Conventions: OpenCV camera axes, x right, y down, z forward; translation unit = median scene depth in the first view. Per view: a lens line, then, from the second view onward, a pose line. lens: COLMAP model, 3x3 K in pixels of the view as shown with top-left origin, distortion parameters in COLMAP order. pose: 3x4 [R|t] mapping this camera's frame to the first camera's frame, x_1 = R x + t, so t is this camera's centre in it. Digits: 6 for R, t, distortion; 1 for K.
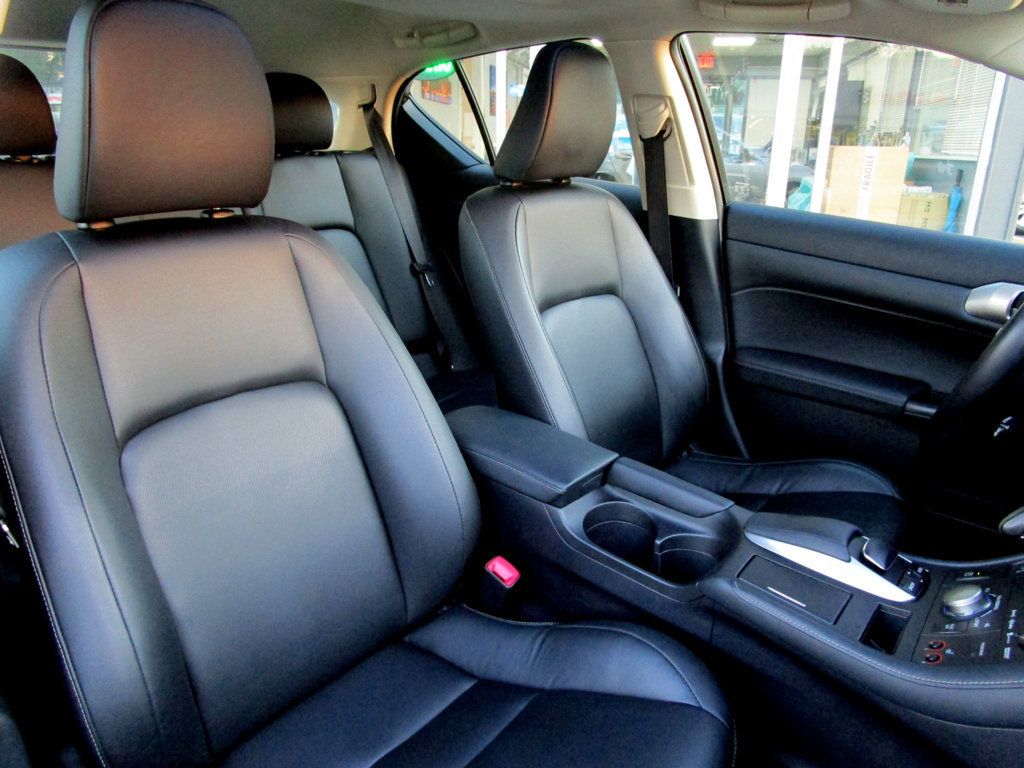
lens RADIAL K [[727.9, 0, 512.9], [0, 727.9, 388.7], [0, 0, 1]] dist [-0.013010, -0.003109]
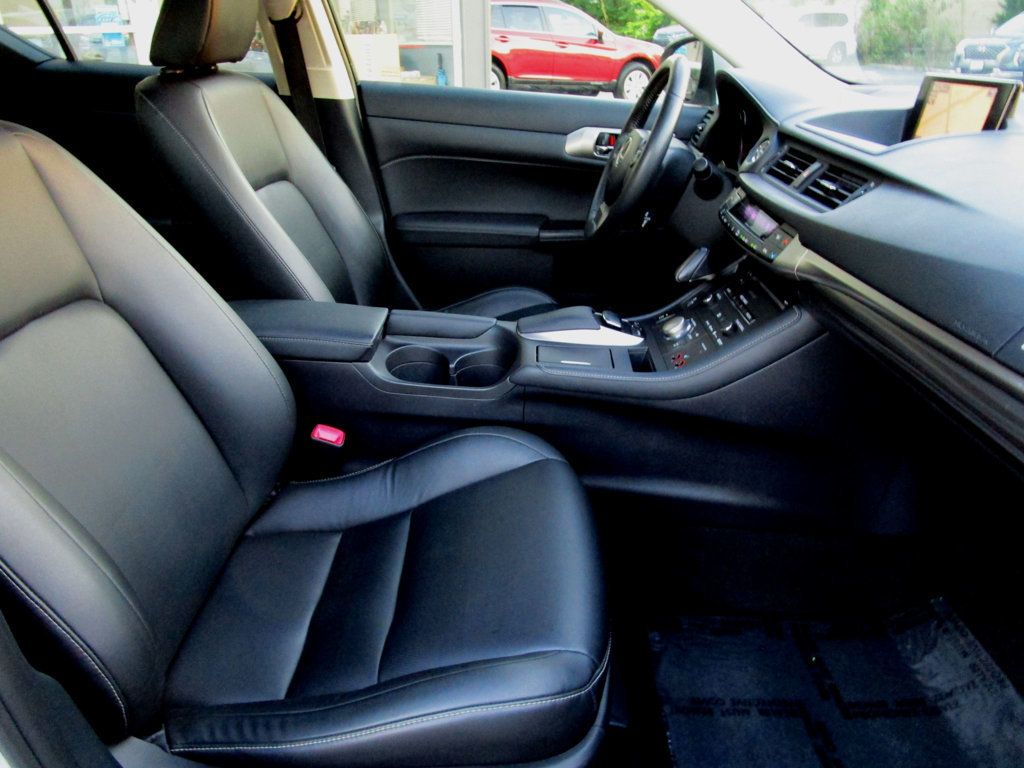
lens RADIAL K [[727.9, 0, 507.1], [0, 727.9, 378.0], [0, 0, 1]] dist [-0.013010, -0.003109]
pose [[0.789179, -0.277190, 0.548053, -0.362742], [0.213518, 0.960522, 0.178346, 0.032554], [-0.575853, -0.023728, 0.817209, -0.032099]]
